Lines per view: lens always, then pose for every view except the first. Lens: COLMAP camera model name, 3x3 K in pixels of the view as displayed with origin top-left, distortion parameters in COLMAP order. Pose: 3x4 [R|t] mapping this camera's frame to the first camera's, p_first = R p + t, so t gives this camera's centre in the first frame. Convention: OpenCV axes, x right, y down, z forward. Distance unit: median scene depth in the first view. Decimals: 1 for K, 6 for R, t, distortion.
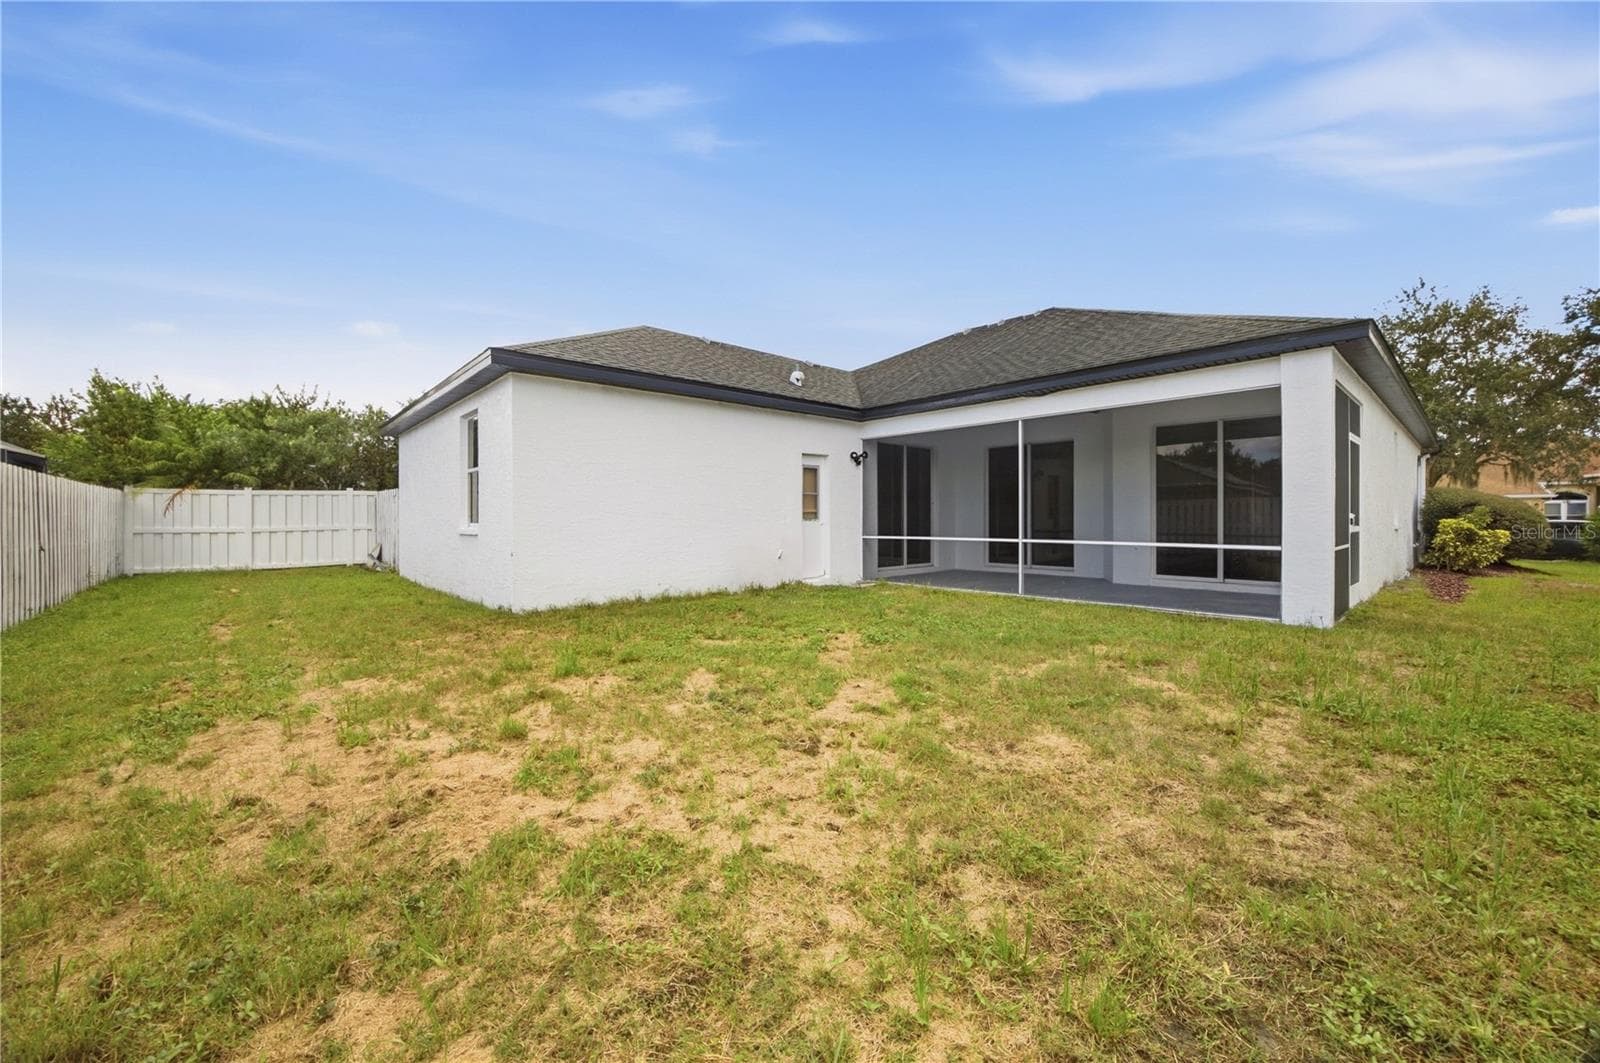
lens RADIAL K [[624.1, 0, 799.2], [0, 624.1, 526.2], [0, 0, 1]] dist [-0.001999, -0.000127]
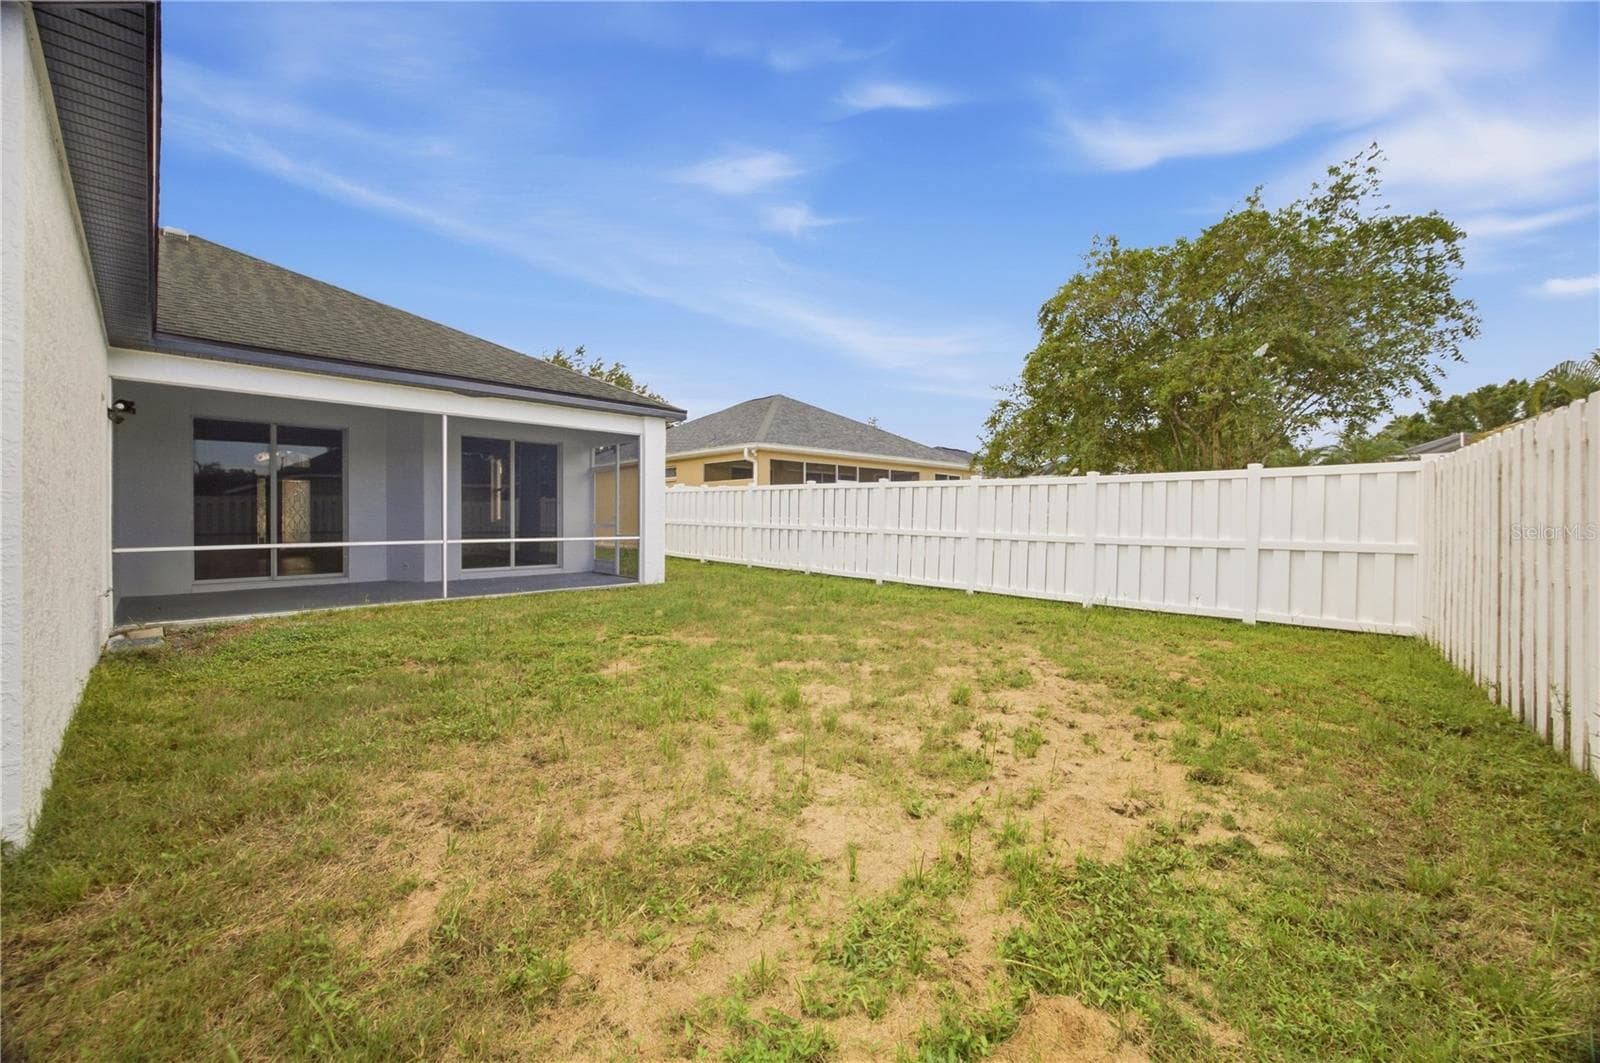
lens RADIAL K [[624.1, 0, 799.1], [0, 624.1, 522.0], [0, 0, 1]] dist [-0.001999, -0.000127]
pose [[-0.058263, -0.006910, 0.998277, -0.576264], [0.008556, 0.999936, 0.007421, -0.008489], [-0.998265, 0.008973, -0.058200, 0.472800]]
